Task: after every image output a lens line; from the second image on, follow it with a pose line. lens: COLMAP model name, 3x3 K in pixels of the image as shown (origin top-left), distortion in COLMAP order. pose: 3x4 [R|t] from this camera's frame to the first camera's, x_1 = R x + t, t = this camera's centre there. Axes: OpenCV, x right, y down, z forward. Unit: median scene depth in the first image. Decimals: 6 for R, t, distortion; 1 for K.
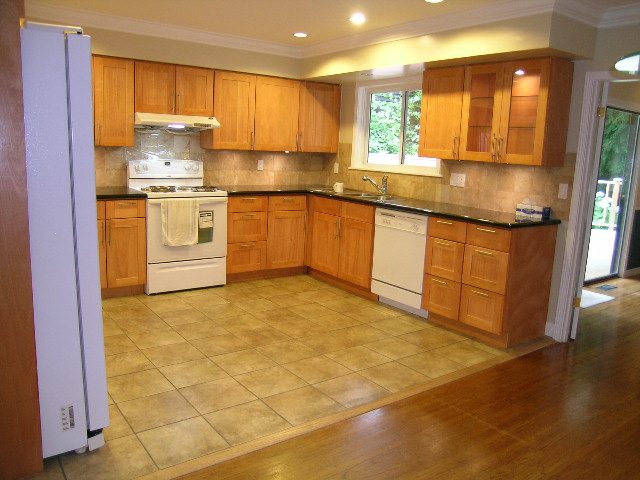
lens RADIAL K [[520.0, 0, 319.8], [0, 520.0, 237.8], [0, 0, 1]] dist [-0.104452, 0.045592]
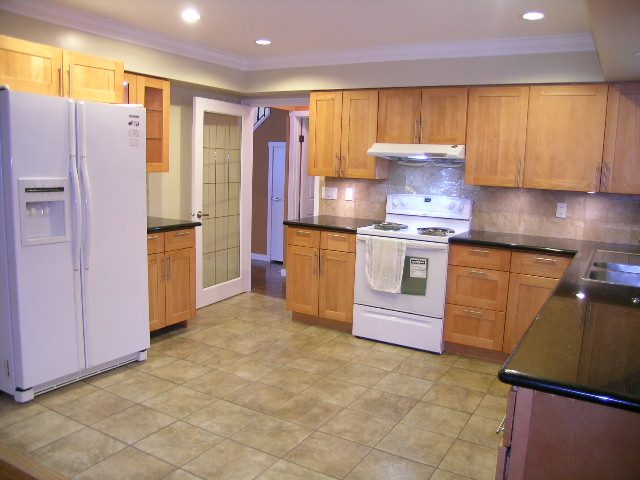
lens RADIAL K [[520.0, 0, 321.9], [0, 520.0, 241.1], [0, 0, 1]] dist [-0.104452, 0.045592]
pose [[0.416563, 0.105211, -0.902998, 0.463609], [-0.175600, 0.983887, 0.033630, -0.078358], [0.891986, 0.144558, 0.428327, 0.503114]]
